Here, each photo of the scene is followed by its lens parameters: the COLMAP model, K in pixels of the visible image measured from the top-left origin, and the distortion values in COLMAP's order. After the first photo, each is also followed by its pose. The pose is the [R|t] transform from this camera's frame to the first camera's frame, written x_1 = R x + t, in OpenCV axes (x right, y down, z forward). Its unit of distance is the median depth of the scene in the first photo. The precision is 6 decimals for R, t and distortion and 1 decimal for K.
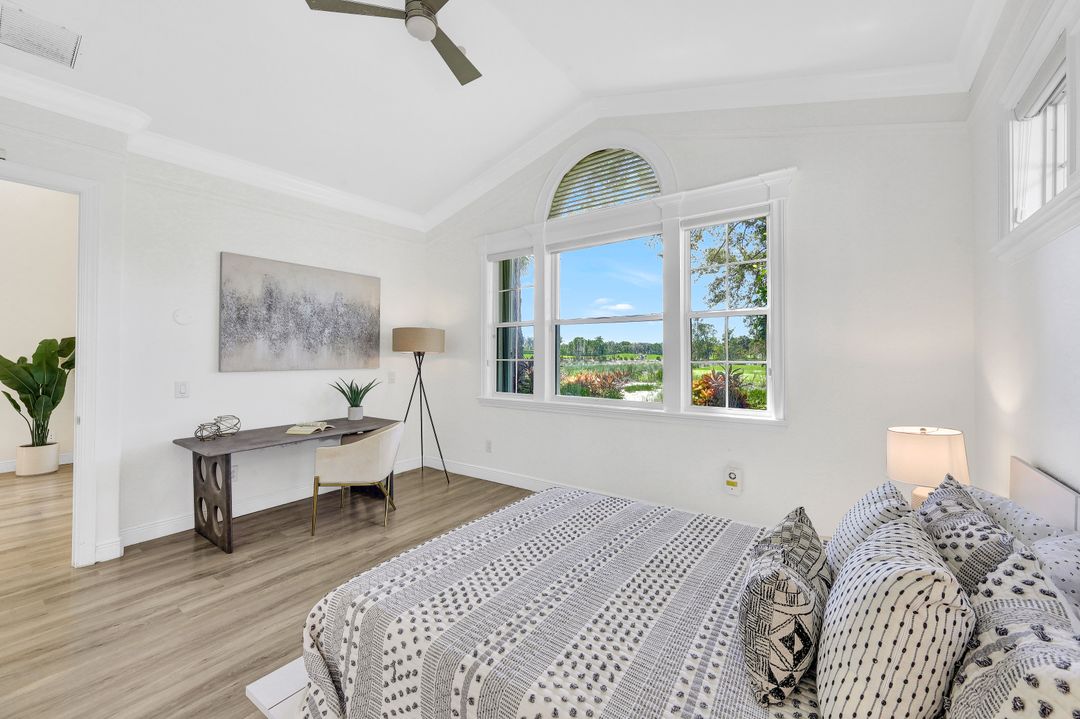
lens RADIAL K [[437.3, 0, 541.1], [0, 437.3, 349.7], [0, 0, 1]] dist [0.000482, 0.000038]
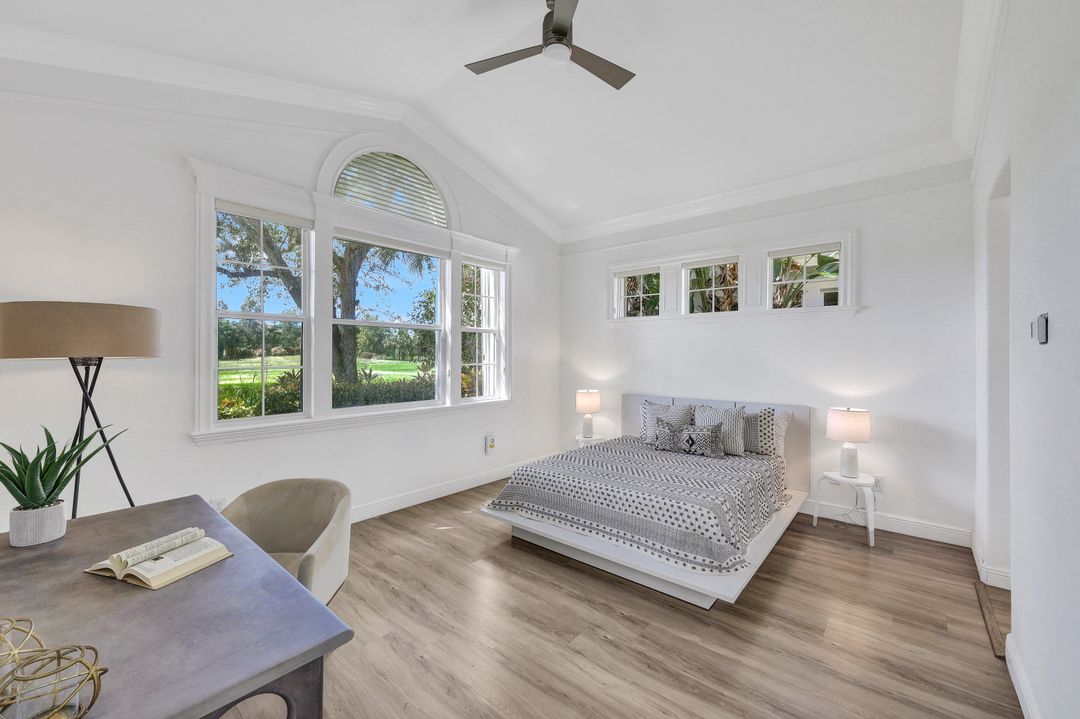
lens RADIAL K [[437.3, 0, 541.1], [0, 437.3, 349.7], [0, 0, 1]] dist [0.000482, 0.000038]
pose [[0.076164, 0.014362, 0.996992, -0.745874], [-0.011648, 0.999841, -0.013513, -0.001400], [-0.997027, -0.010583, 0.076319, 0.529483]]
